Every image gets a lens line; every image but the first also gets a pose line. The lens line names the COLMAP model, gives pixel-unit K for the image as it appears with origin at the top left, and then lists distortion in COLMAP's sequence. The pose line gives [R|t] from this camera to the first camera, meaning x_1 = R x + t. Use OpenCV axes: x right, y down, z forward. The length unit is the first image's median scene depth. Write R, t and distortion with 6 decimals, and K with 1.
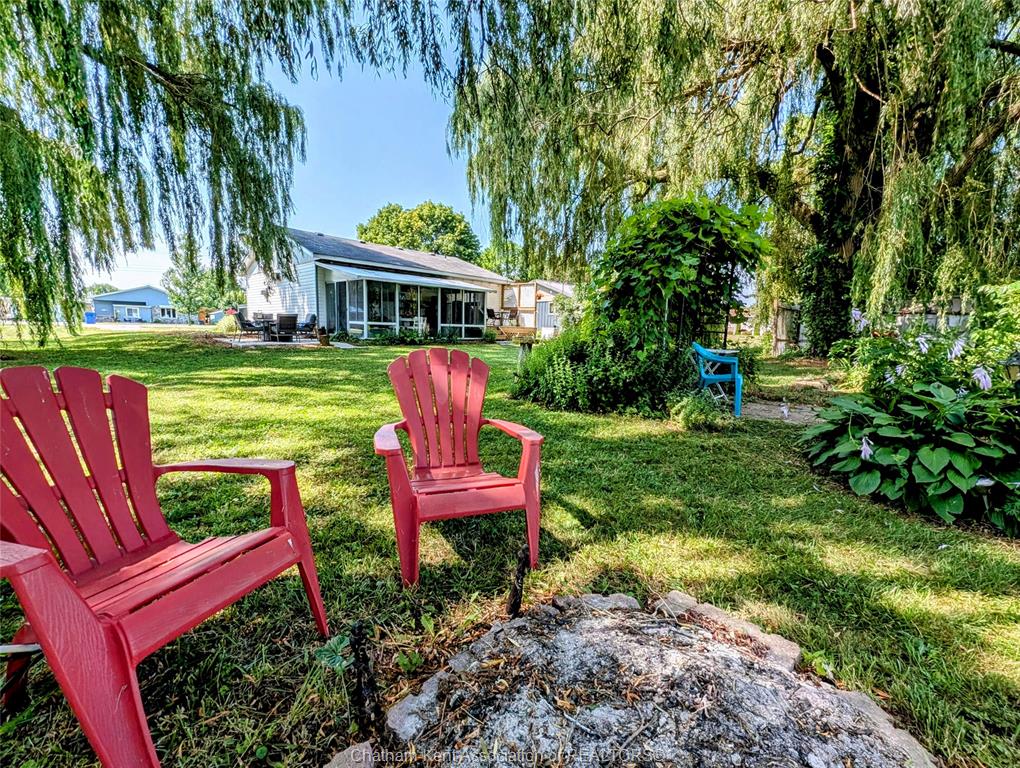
lens RADIAL K [[411.2, 0, 506.4], [0, 411.2, 384.7], [0, 0, 1]] dist [-0.002895, -0.000736]
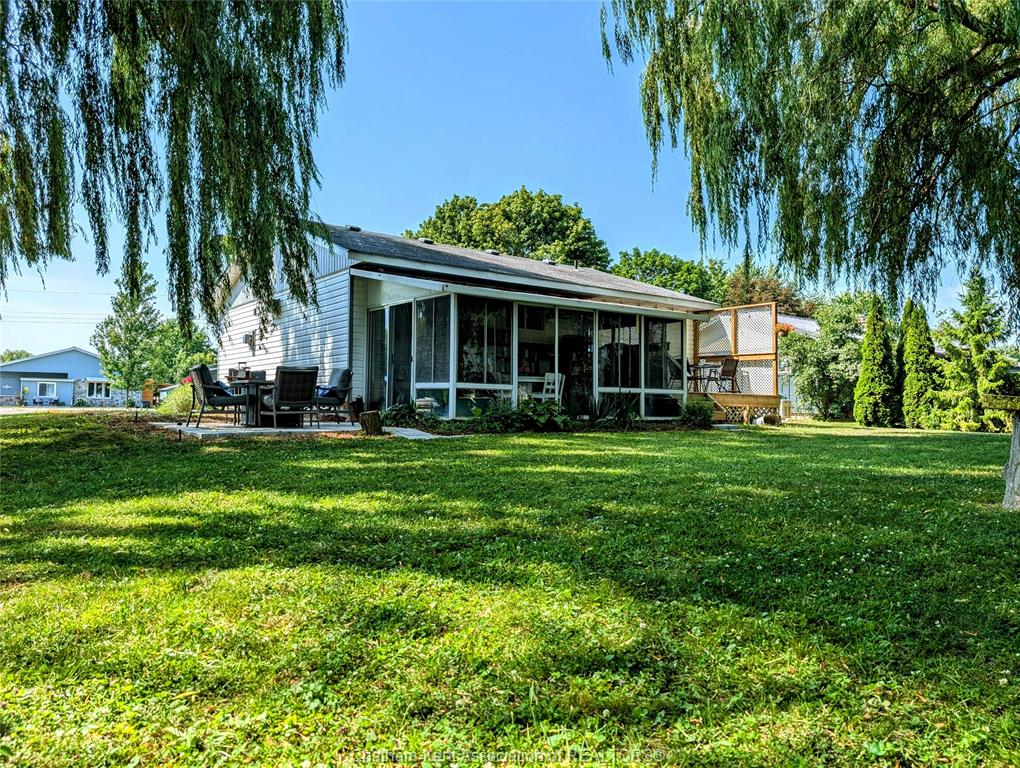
lens RADIAL K [[709.9, 0, 510.7], [0, 709.9, 383.9], [0, 0, 1]] dist [-0.006820, -0.007392]
pose [[0.986466, -0.023123, -0.162325, -0.138791], [-0.005268, 0.985025, -0.172333, -0.014294], [0.163879, 0.170856, 0.971572, 0.221846]]
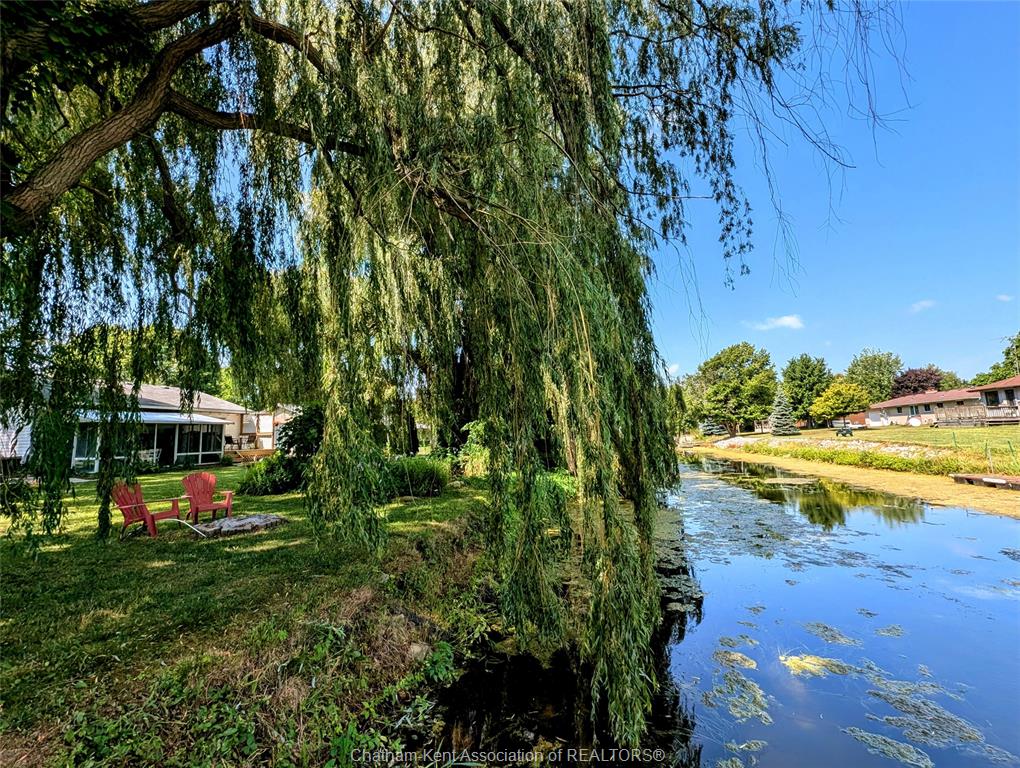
lens RADIAL K [[411.2, 0, 512.5], [0, 411.2, 390.2], [0, 0, 1]] dist [-0.002895, -0.000736]
pose [[0.845279, 0.006253, 0.534289, 0.027025], [0.123828, 0.970417, -0.207260, 0.042840], [-0.519780, 0.241352, 0.819499, -0.558405]]
